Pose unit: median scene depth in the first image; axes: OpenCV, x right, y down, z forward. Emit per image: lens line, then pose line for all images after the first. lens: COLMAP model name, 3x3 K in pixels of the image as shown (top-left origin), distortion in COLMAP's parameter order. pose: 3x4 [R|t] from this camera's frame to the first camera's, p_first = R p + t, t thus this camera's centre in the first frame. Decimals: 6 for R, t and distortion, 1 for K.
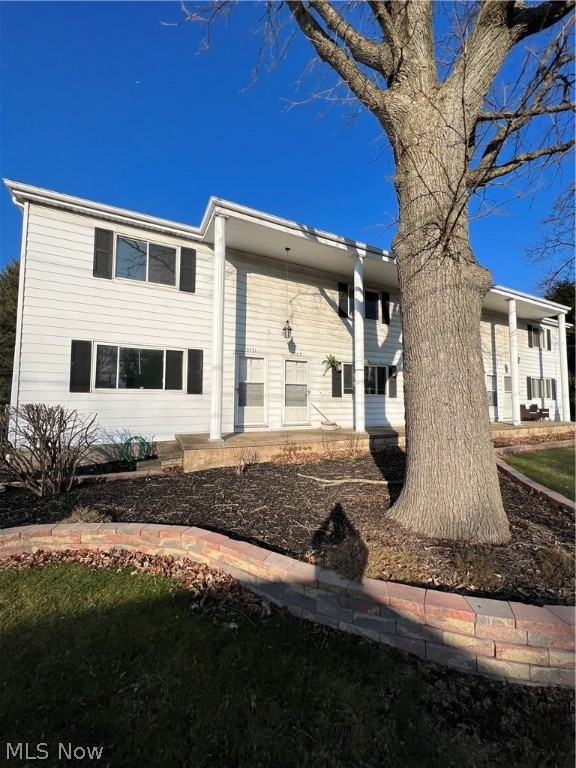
lens RADIAL K [[306.6, 0, 289.8], [0, 306.6, 382.5], [0, 0, 1]] dist [0.000987, 0.000034]
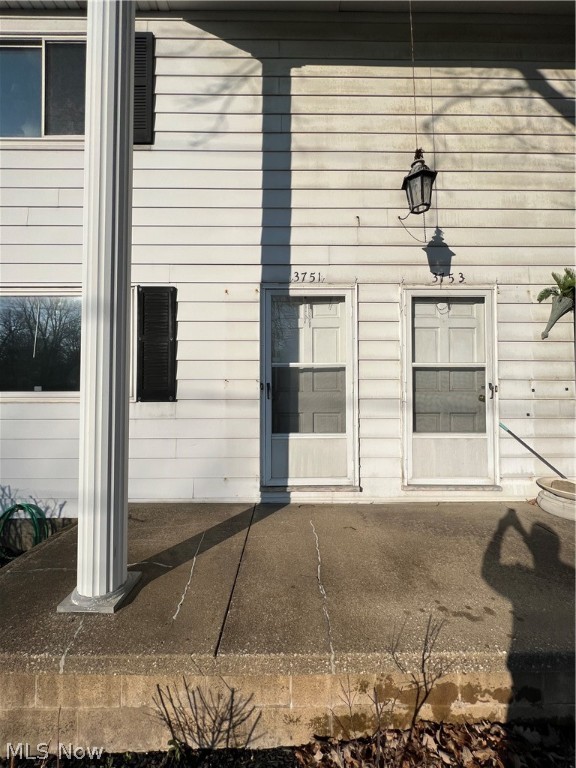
lens RADIAL K [[306.6, 0, 289.8], [0, 306.6, 382.5], [0, 0, 1]] dist [0.000987, 0.000034]
pose [[0.893329, -0.015476, -0.449137, 0.017021], [0.034996, 0.998768, 0.035193, 0.004972], [0.448039, -0.047157, 0.892770, 0.657450]]
